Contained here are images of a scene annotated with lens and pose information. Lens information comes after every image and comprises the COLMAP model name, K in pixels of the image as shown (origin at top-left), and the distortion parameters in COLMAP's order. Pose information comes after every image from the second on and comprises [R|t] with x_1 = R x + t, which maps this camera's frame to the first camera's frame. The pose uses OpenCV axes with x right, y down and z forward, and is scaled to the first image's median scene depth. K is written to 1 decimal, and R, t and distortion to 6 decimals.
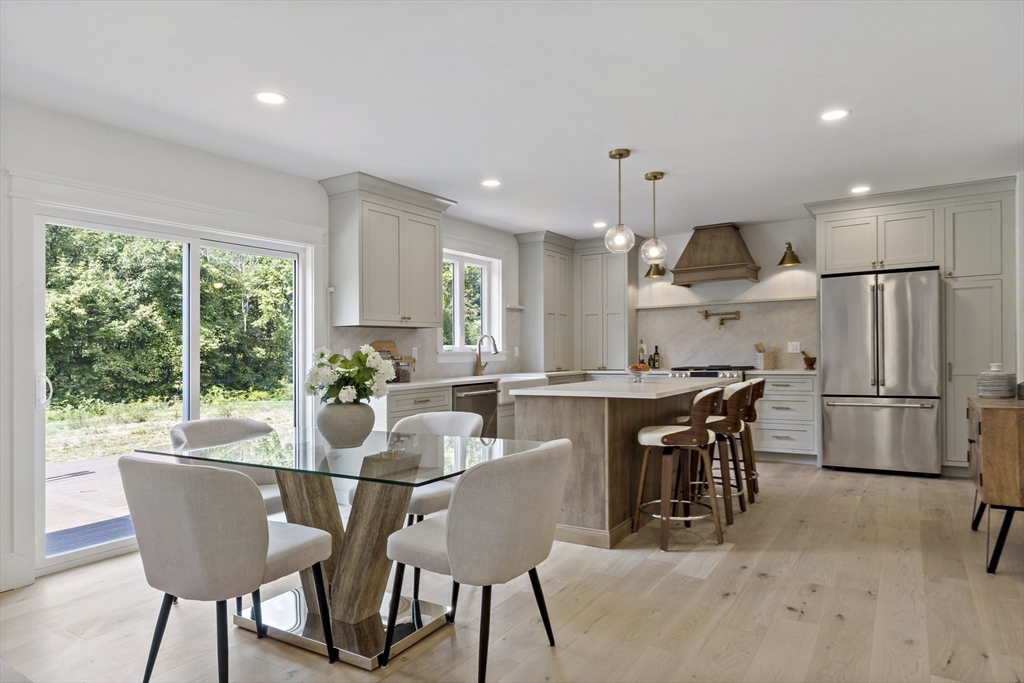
lens RADIAL K [[616.1, 0, 508.8], [0, 616.1, 363.0], [0, 0, 1]] dist [-0.000181, -0.004404]
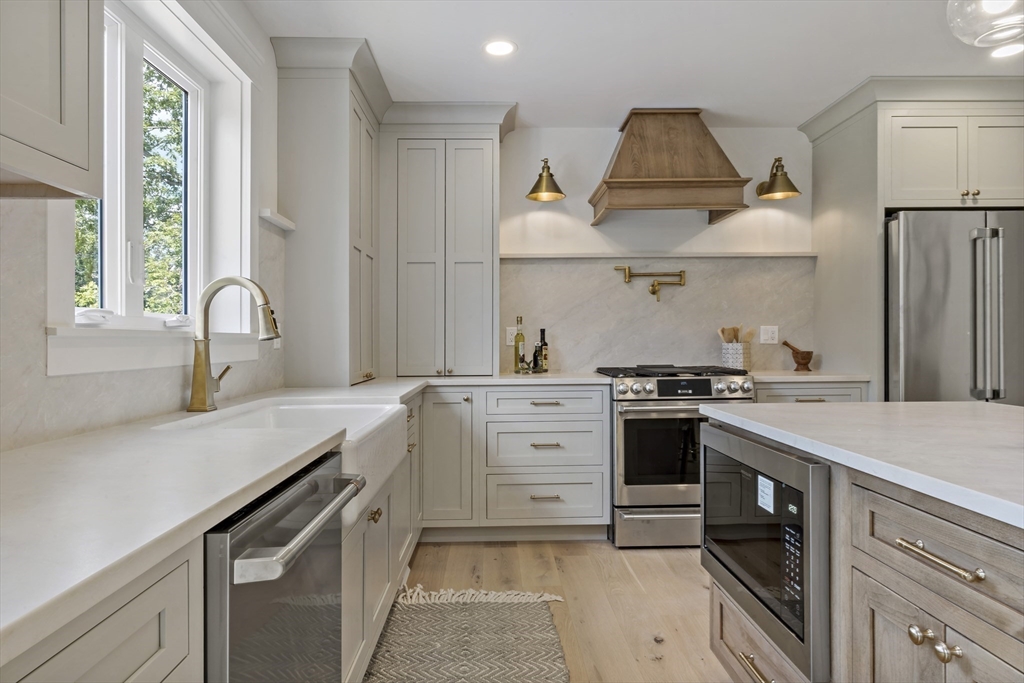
lens RADIAL K [[616.1, 0, 513.4], [0, 616.1, 330.6], [0, 0, 1]] dist [-0.000181, -0.004404]
pose [[0.819809, 0.018625, 0.572334, -0.111092], [0.003917, 0.999265, -0.038129, -0.007893], [-0.572623, 0.033500, 0.819134, 0.761158]]
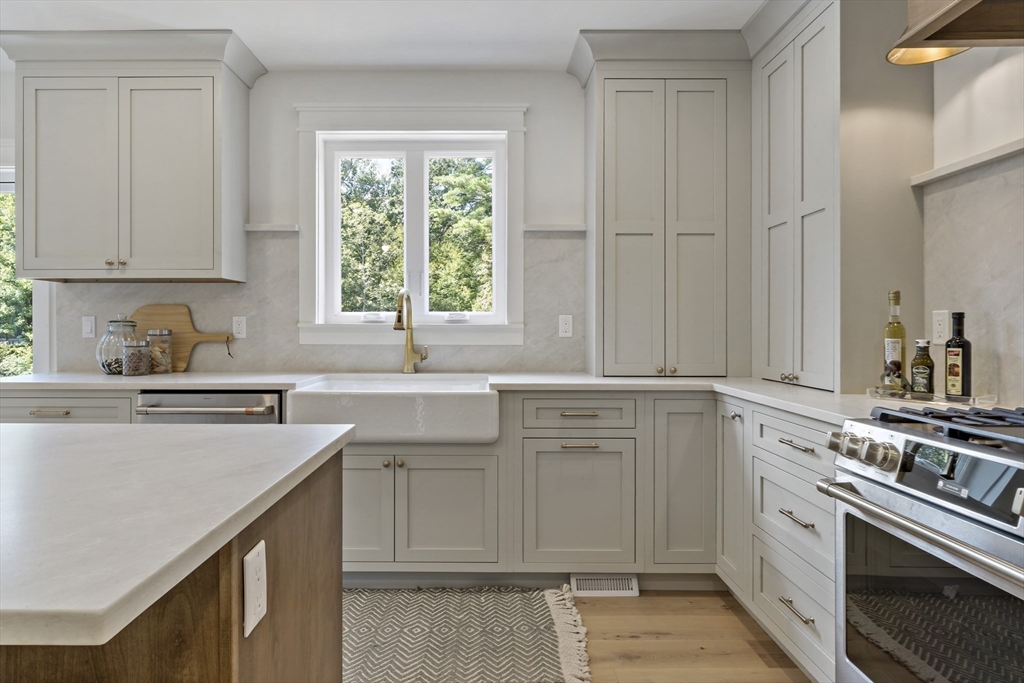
lens RADIAL K [[602.3, 0, 479.0], [0, 602.3, 327.1], [0, 0, 1]] dist [-0.011010, 0.001240]
pose [[0.544177, 0.017391, -0.838790, 0.448210], [-0.025466, 0.999667, 0.004206, -0.022842], [0.838584, 0.019072, 0.544438, 0.909126]]
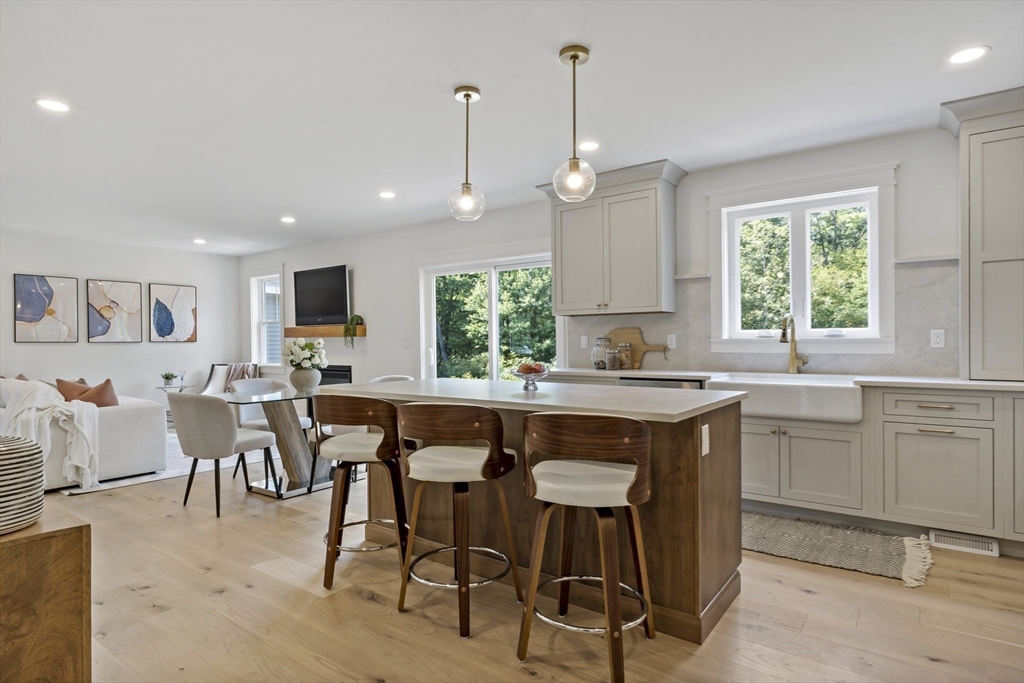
lens RADIAL K [[555.8, 0, 501.1], [0, 555.8, 341.7], [0, 0, 1]] dist [0.009468, -0.001144]
pose [[-0.059226, 0.019070, -0.998062, 0.684519], [-0.009279, 0.999764, 0.019653, -0.027827], [0.998201, 0.010426, -0.059035, 0.825644]]
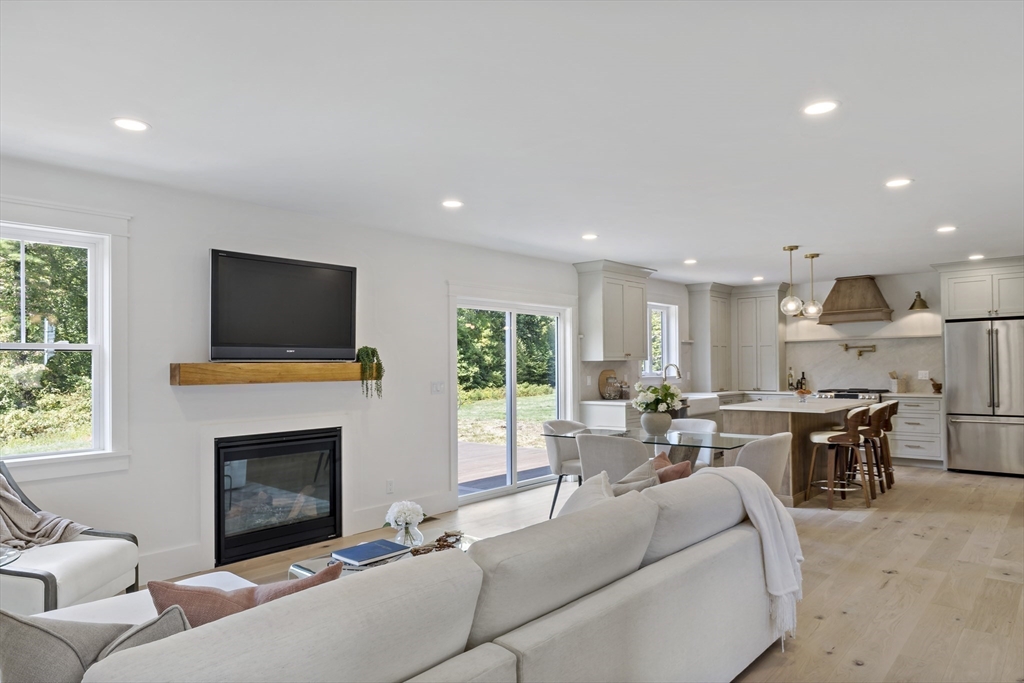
lens RADIAL K [[616.1, 0, 511.2], [0, 616.1, 360.7], [0, 0, 1]] dist [-0.000181, -0.004404]
pose [[0.986350, 0.004436, -0.164603, -0.180820], [-0.008549, 0.999668, -0.024290, -0.019624], [0.164441, 0.025365, 0.986061, -0.428179]]
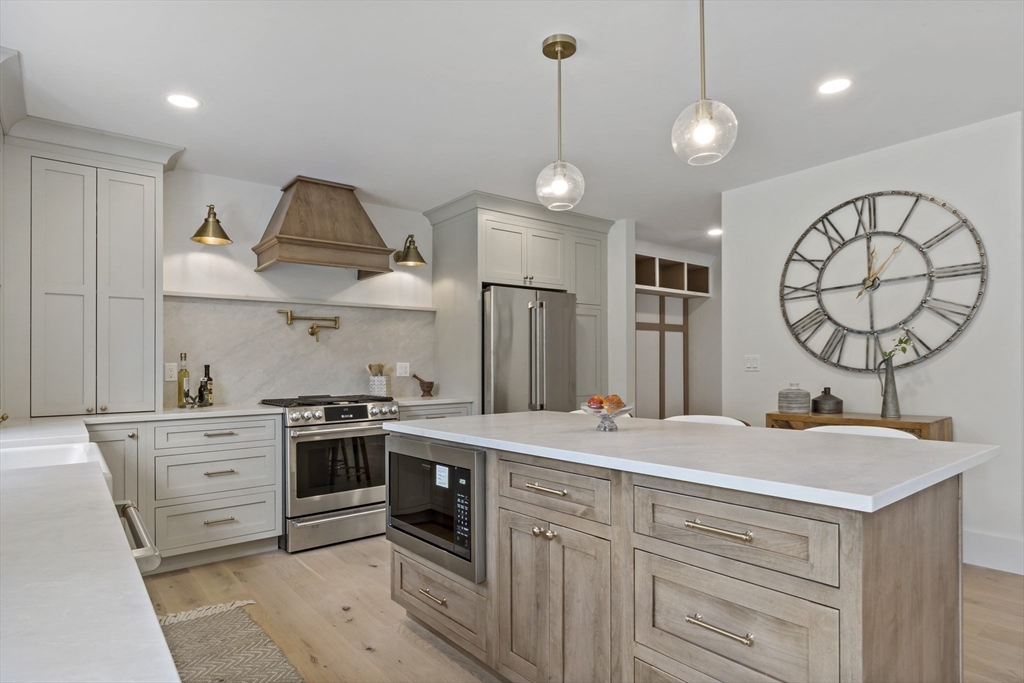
lens RADIAL K [[555.8, 0, 511.9], [0, 555.8, 365.5], [0, 0, 1]] dist [0.009468, -0.001144]
pose [[0.315806, 0.016533, 0.948680, -0.202977], [0.024079, 0.999387, -0.025433, -0.009960], [-0.948518, 0.030875, 0.315215, 0.756884]]
